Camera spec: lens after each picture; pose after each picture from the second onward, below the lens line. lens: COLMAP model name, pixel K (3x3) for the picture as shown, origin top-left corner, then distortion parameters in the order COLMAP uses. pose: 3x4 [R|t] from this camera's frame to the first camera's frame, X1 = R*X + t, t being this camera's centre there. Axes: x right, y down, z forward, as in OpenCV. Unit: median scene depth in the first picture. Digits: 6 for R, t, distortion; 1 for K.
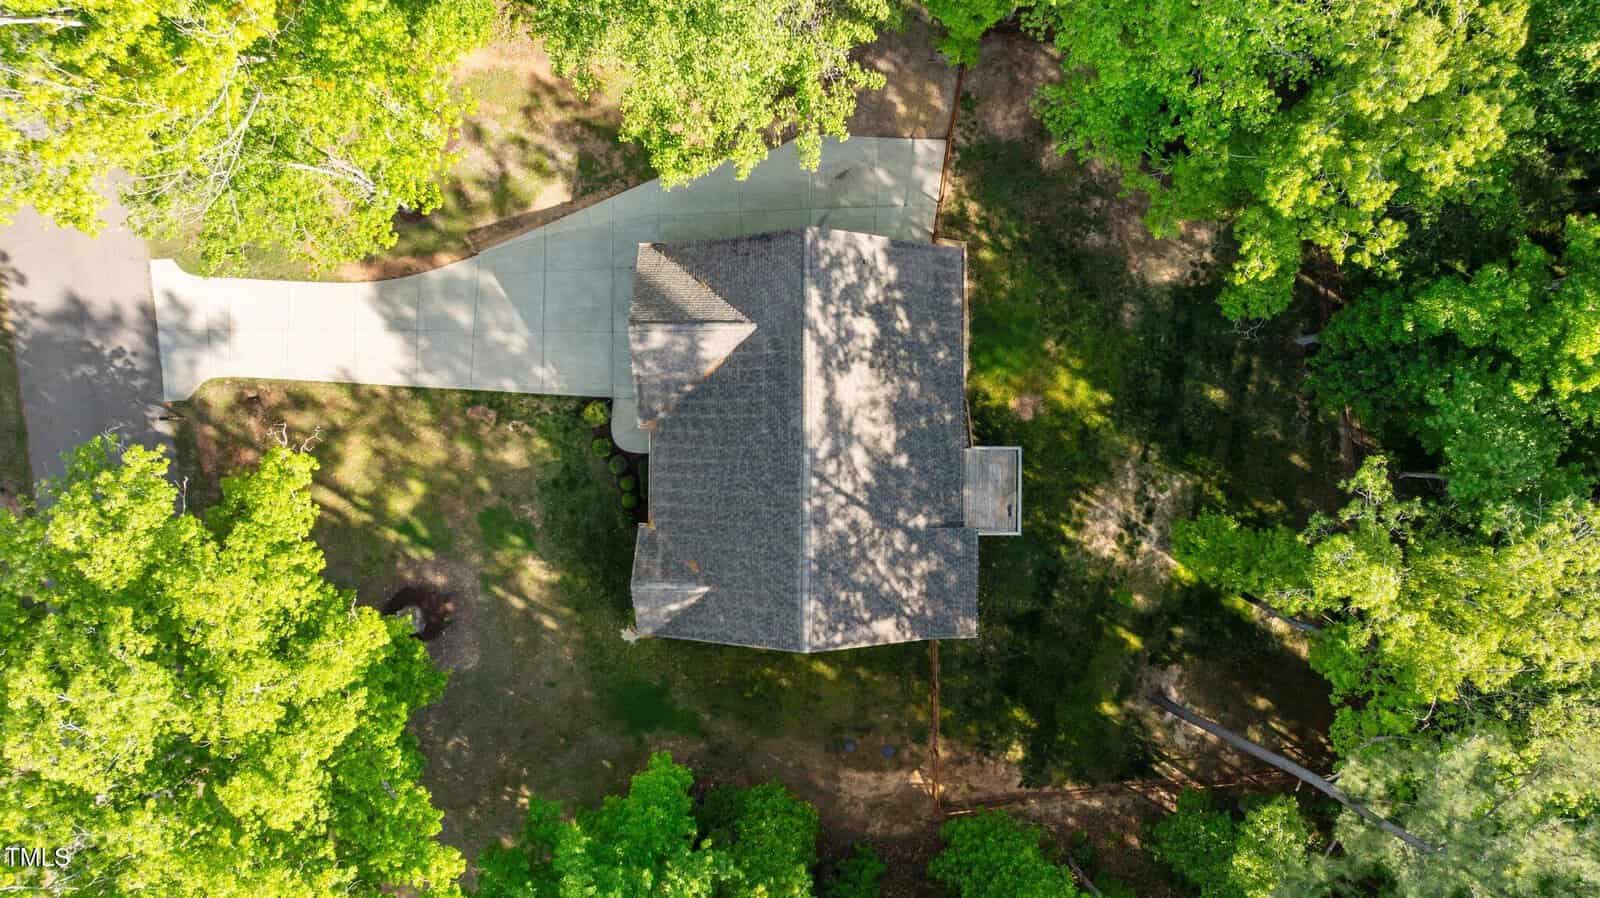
lens RADIAL K [[1139.9, 0, 803.1], [0, 1139.9, 447.2], [0, 0, 1]] dist [-0.033602, 0.045285]
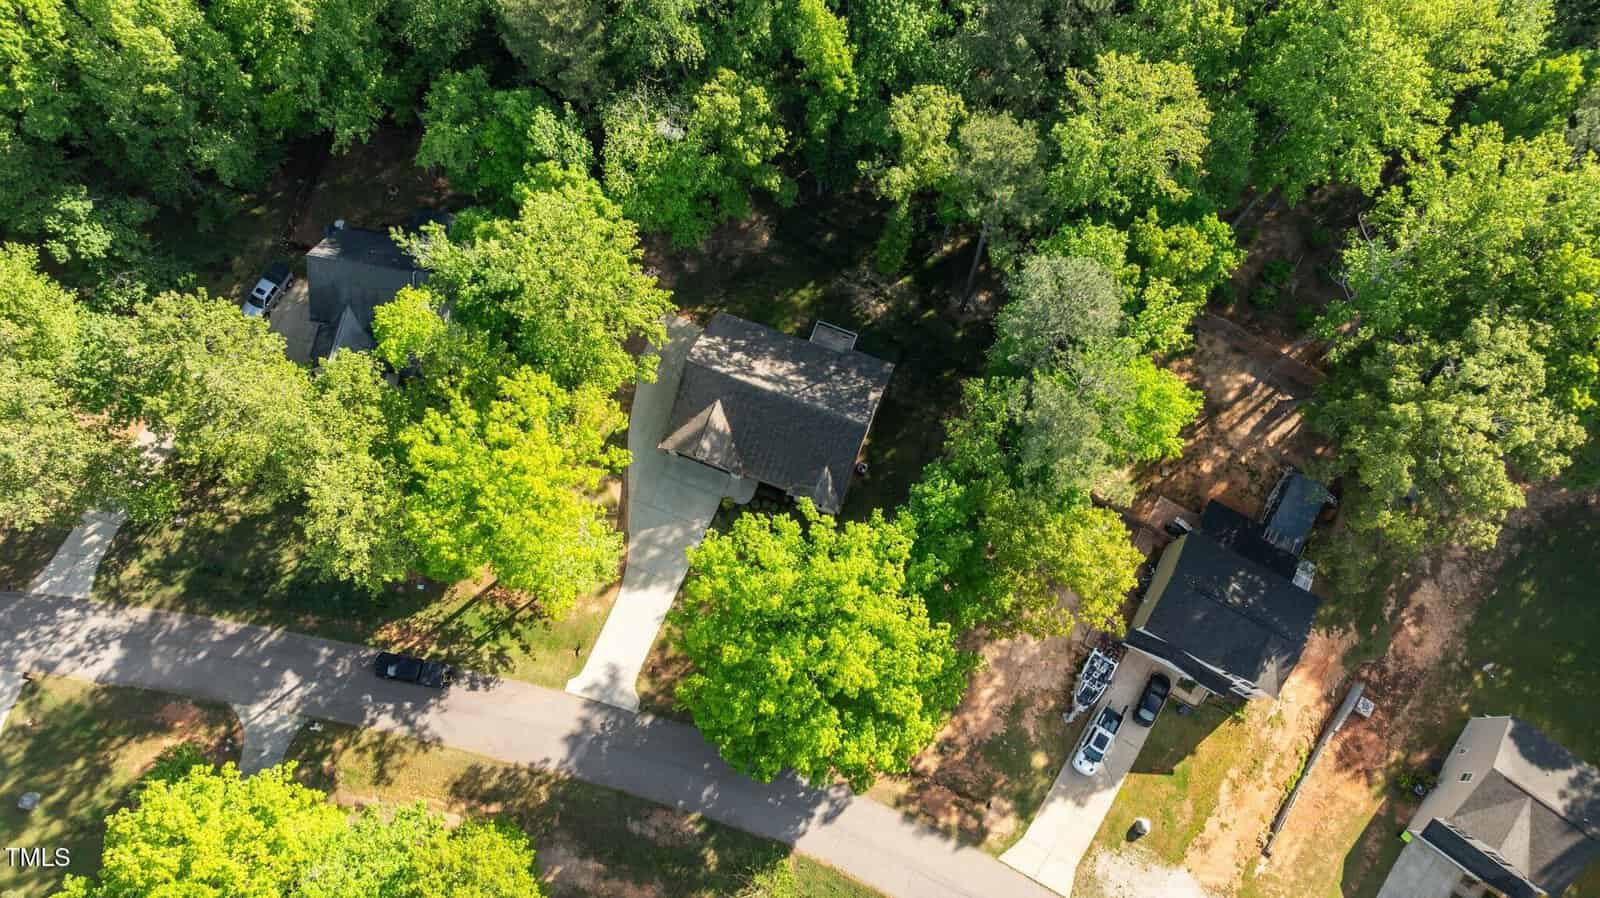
lens RADIAL K [[1139.9, 0, 803.1], [0, 1139.9, 447.2], [0, 0, 1]] dist [-0.033602, 0.045285]
pose [[0.352049, -0.902972, 0.246379, -0.575371], [0.935979, 0.340245, -0.090425, 0.258121], [-0.002178, 0.262440, 0.964946, -1.008271]]
